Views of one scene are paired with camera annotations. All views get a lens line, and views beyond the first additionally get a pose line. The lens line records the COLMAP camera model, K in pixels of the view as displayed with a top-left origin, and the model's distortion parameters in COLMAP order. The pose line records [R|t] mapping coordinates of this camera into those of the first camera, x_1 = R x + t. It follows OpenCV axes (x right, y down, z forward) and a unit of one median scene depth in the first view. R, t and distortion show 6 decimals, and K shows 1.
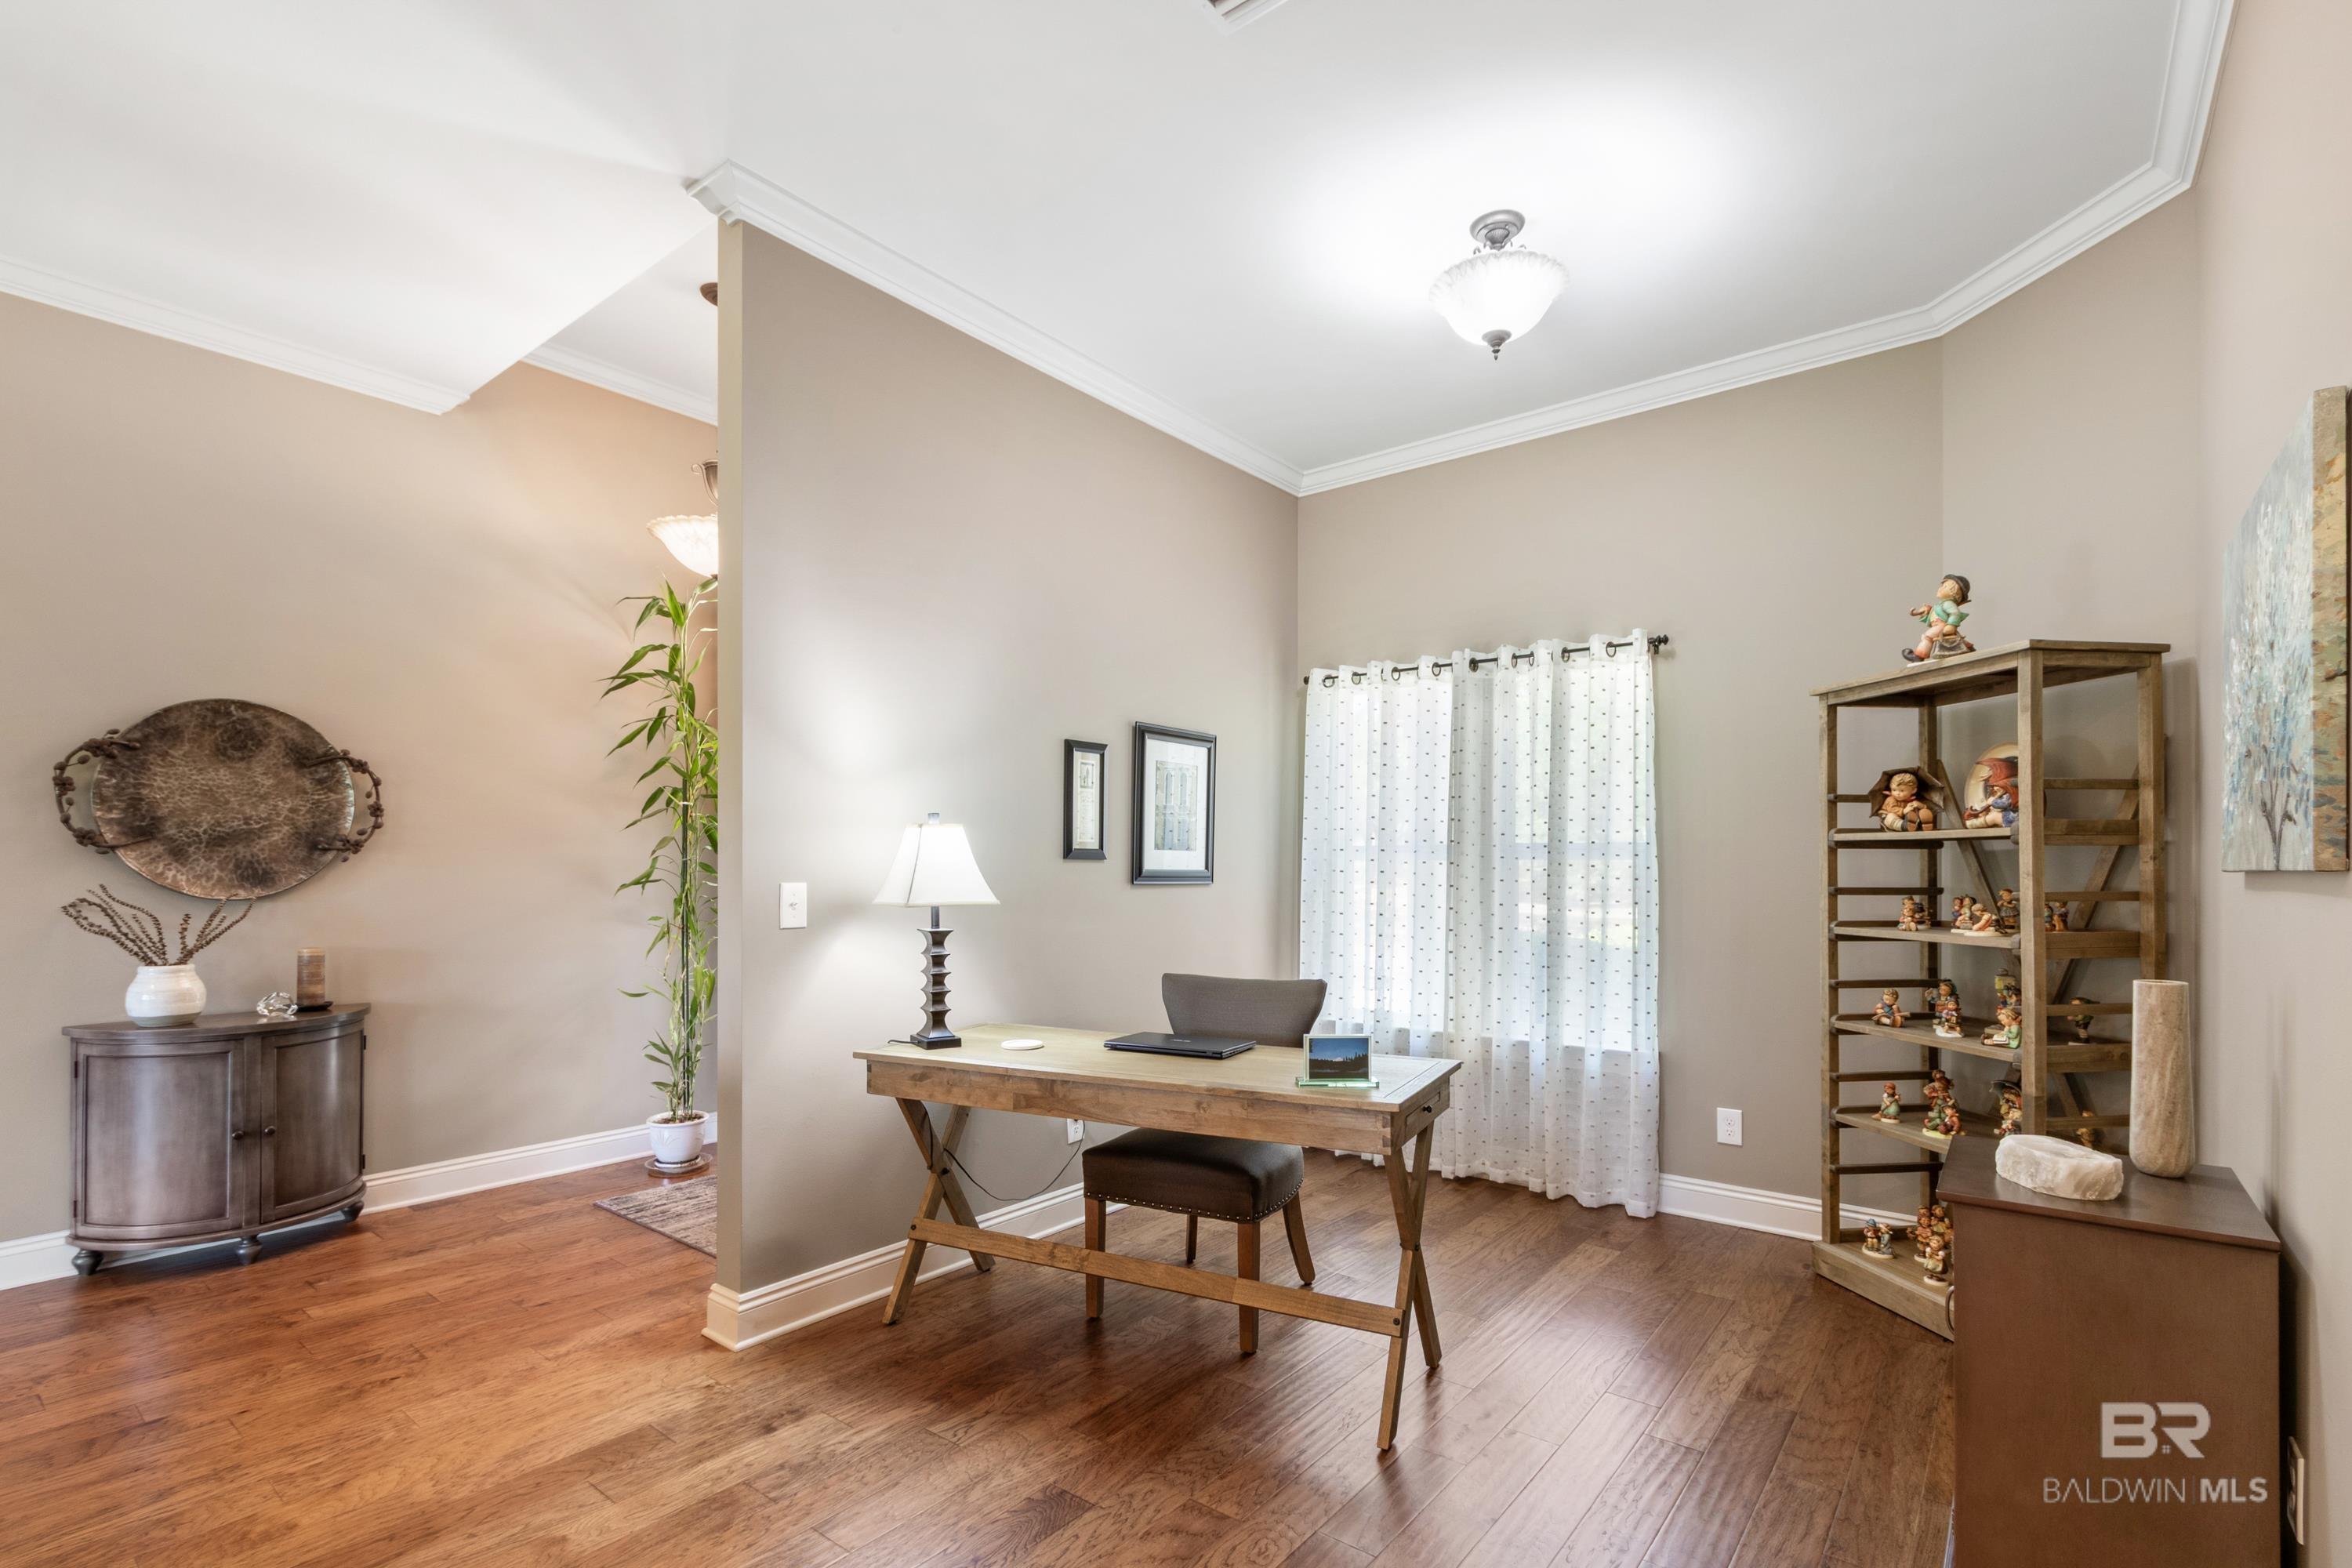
lens RADIAL K [[1077.5, 0, 1178.0], [0, 1077.5, 860.9], [0, 0, 1]] dist [0.007963, -0.001539]
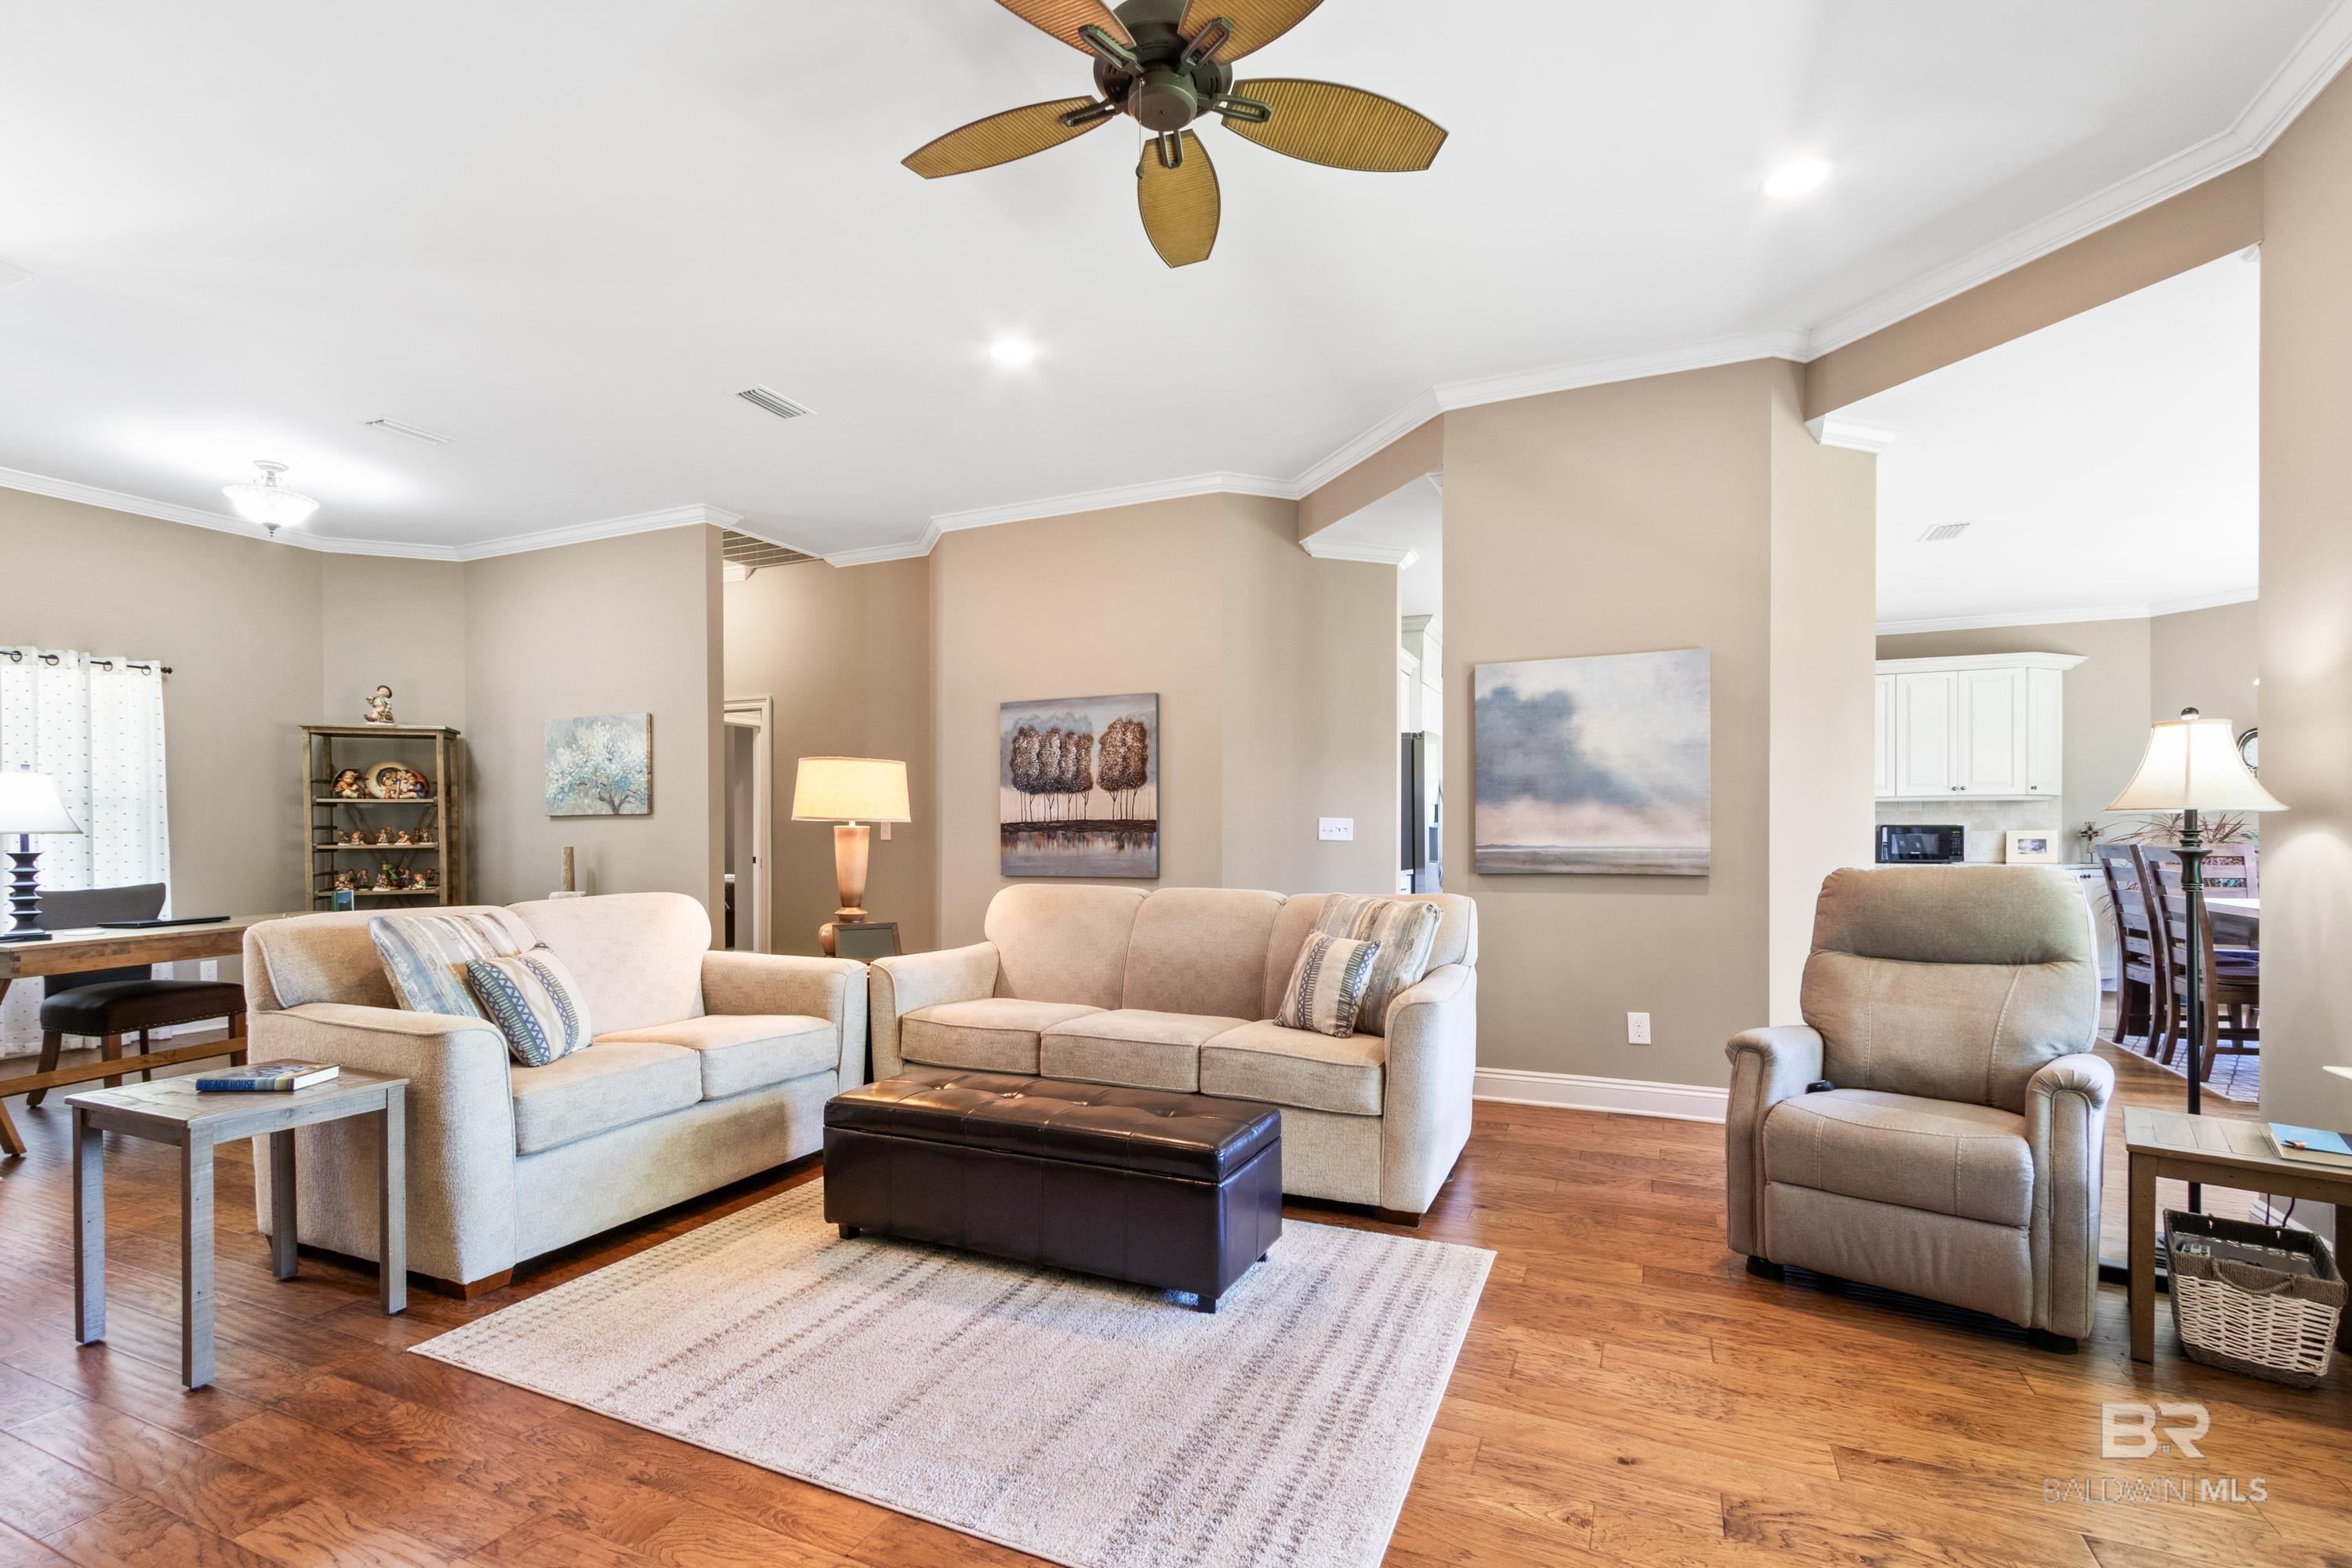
lens RADIAL K [[1077.5, 0, 1136.9], [0, 1077.5, 836.8], [0, 0, 1]] dist [0.007963, -0.001539]
pose [[-0.224924, -0.007095, 0.974350, -1.444097], [0.001356, 0.999970, 0.007595, 0.028542], [-0.974375, 0.003029, -0.224908, -0.019613]]
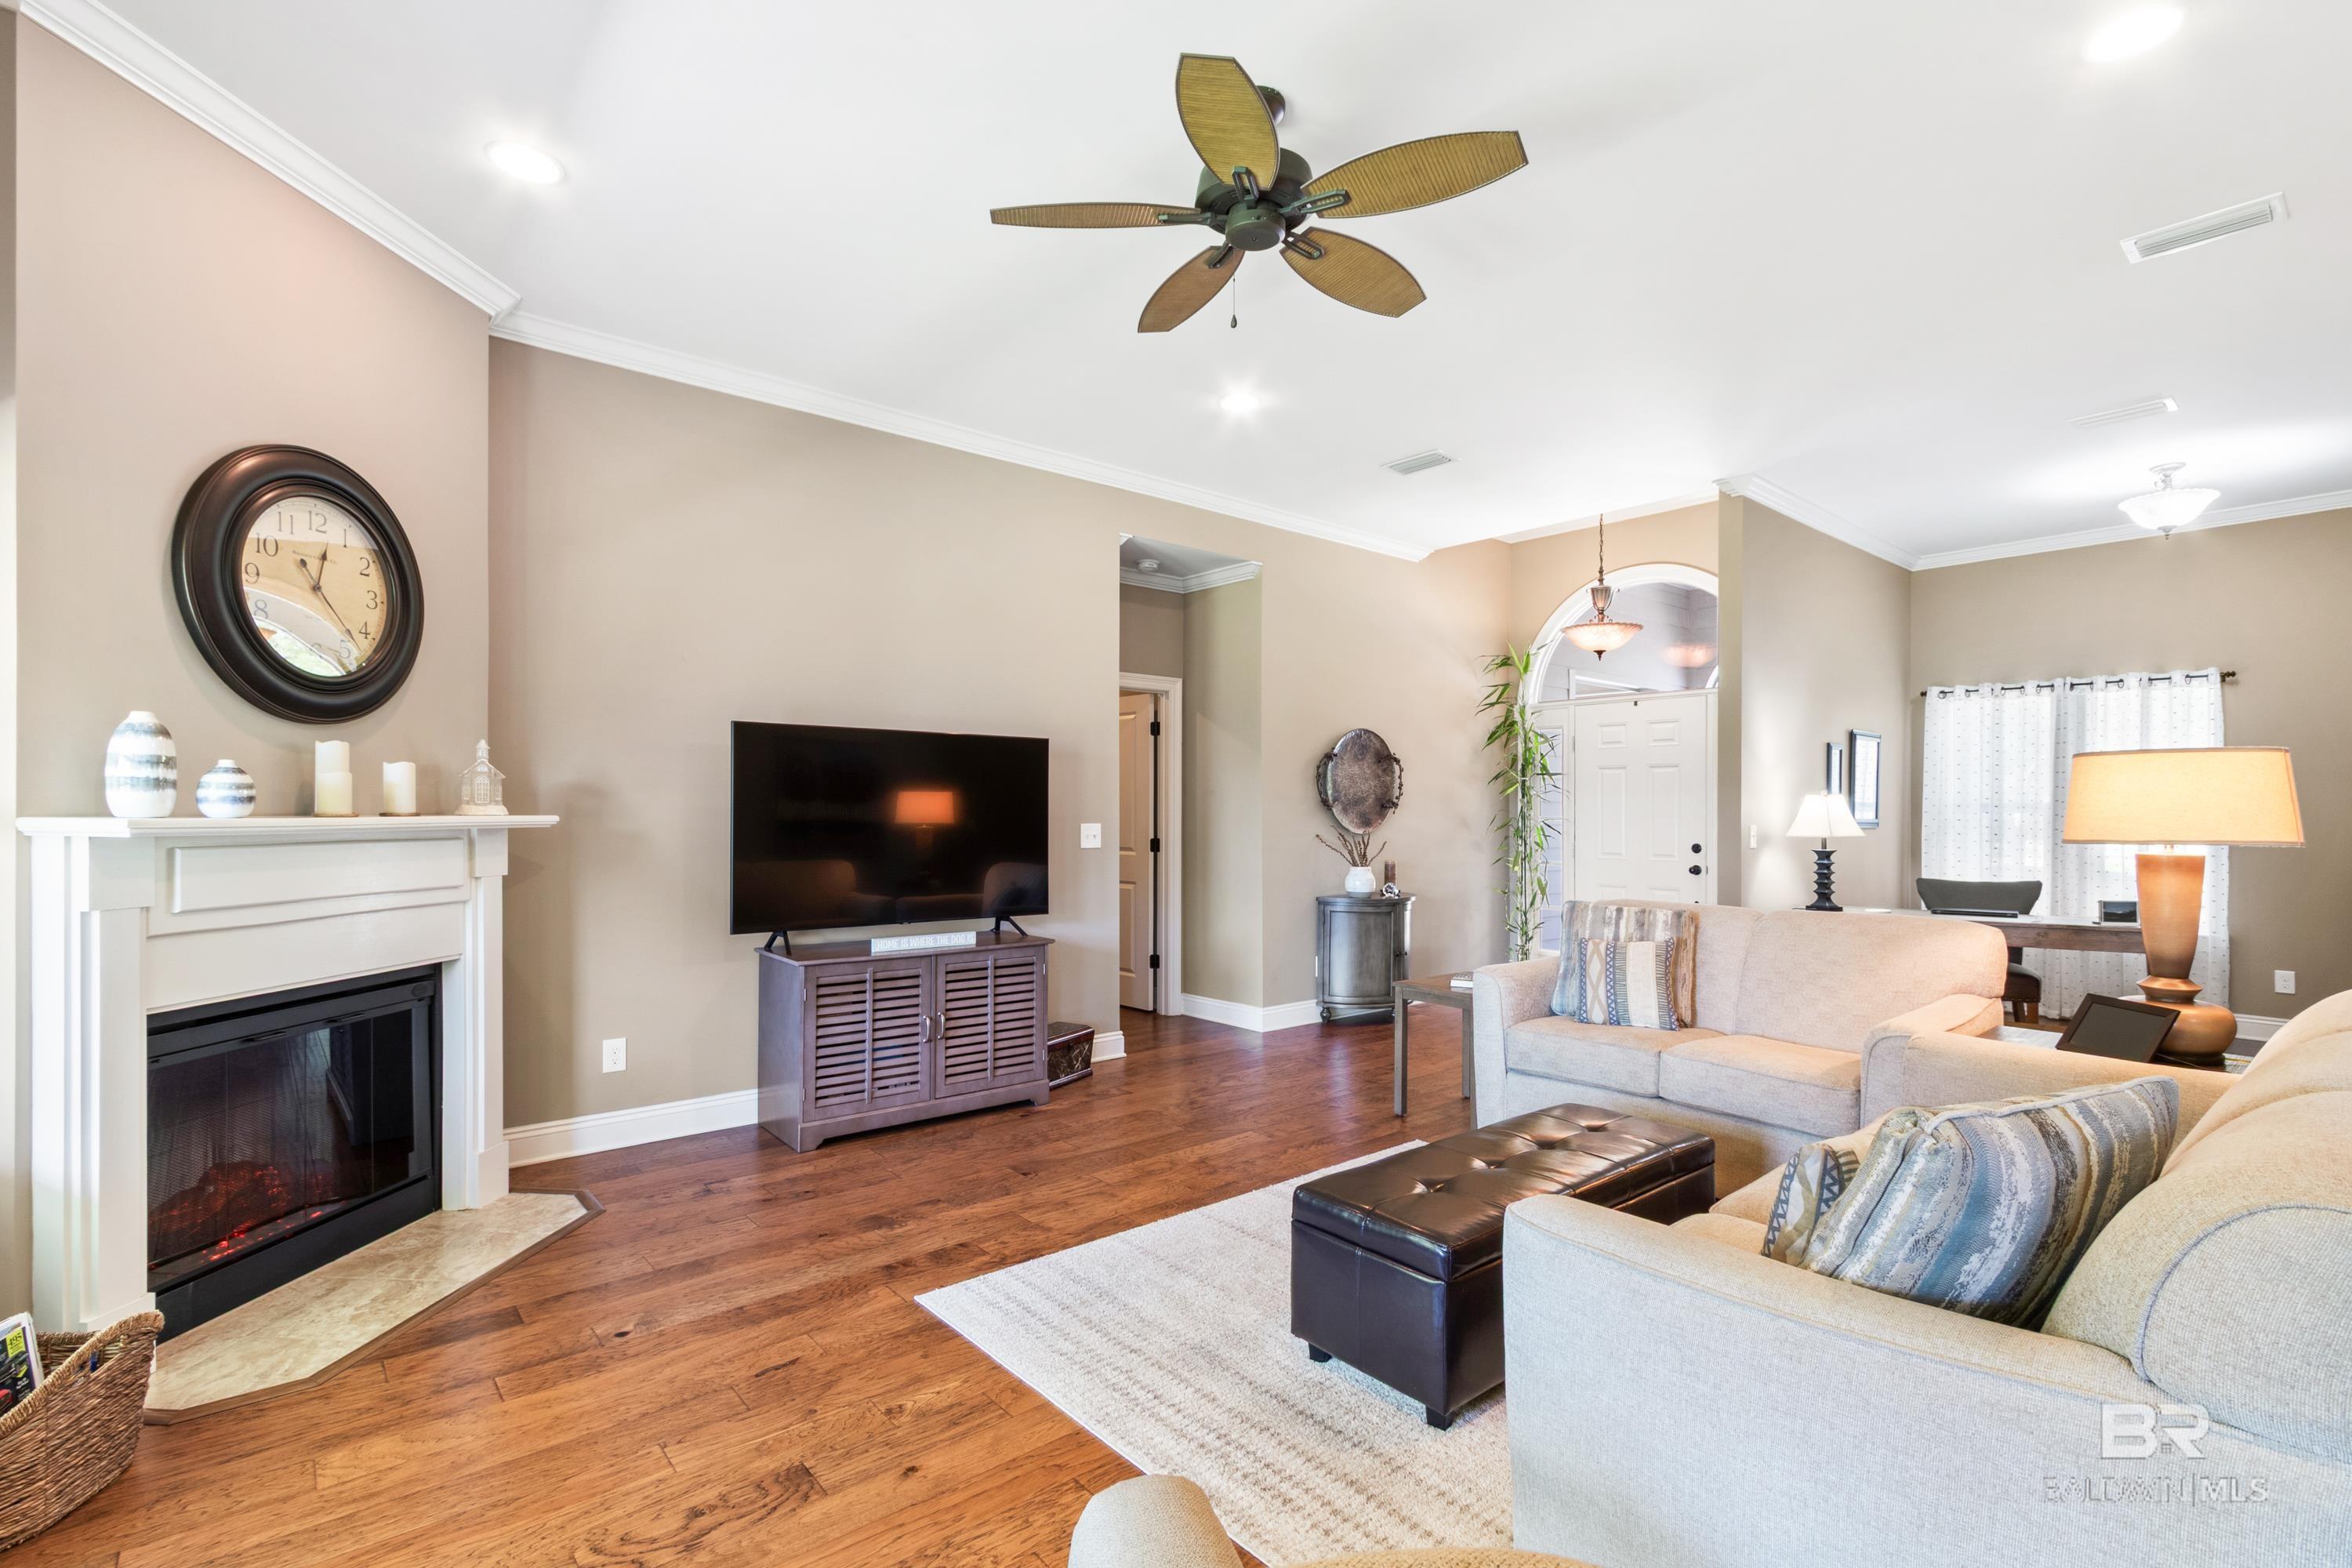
lens RADIAL K [[1077.5, 0, 1195.7], [0, 1077.5, 809.0], [0, 0, 1]] dist [0.007963, -0.001539]
pose [[0.982085, -0.000622, -0.188436, -0.758909], [0.000123, 0.999996, -0.002659, -0.003125], [0.188437, 0.002588, 0.982082, -0.863322]]
